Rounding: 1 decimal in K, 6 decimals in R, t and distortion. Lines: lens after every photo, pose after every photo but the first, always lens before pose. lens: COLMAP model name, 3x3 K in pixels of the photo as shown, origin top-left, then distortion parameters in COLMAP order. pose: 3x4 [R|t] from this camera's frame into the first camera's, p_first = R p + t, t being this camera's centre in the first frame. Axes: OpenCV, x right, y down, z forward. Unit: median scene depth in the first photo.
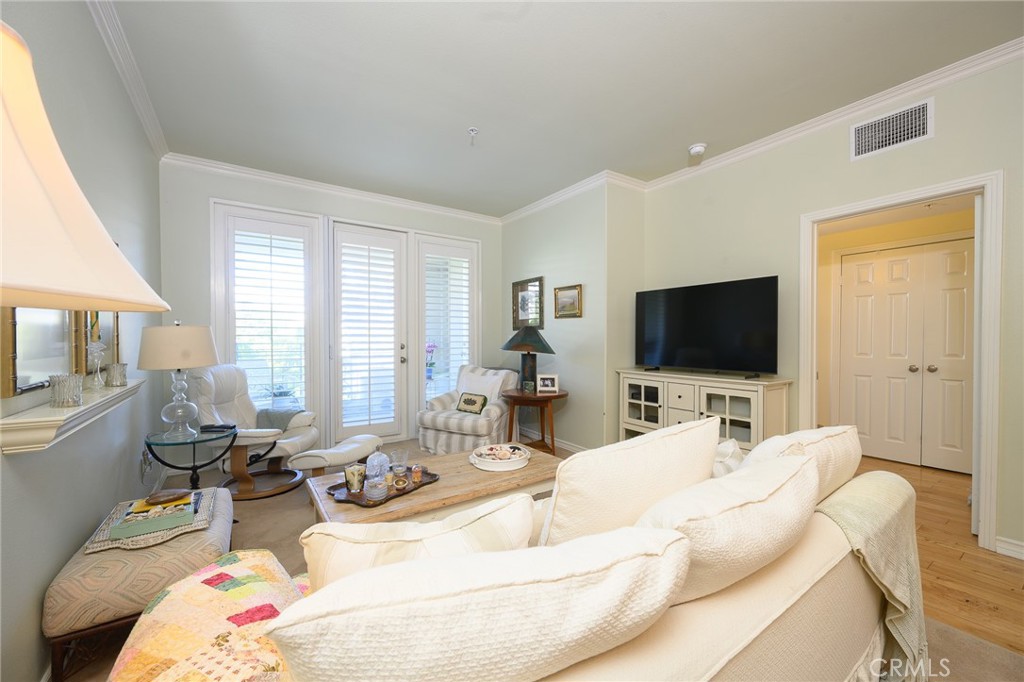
lens RADIAL K [[402.4, 0, 512.9], [0, 402.4, 343.9], [0, 0, 1]] dist [-0.000588, -0.000568]
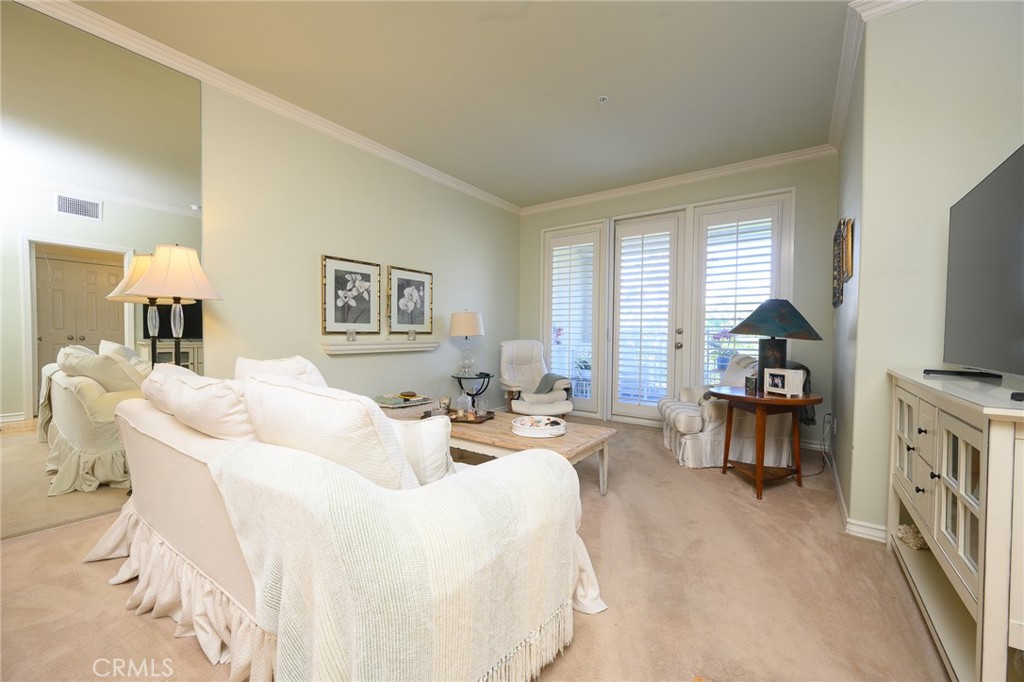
lens RADIAL K [[402.4, 0, 512.9], [0, 402.4, 343.9], [0, 0, 1]] dist [-0.000588, -0.000568]
pose [[0.346760, 0.026153, -0.937589, 0.541737], [-0.020451, 0.999584, 0.020319, 0.027954], [0.937731, 0.012129, 0.347151, 0.337435]]
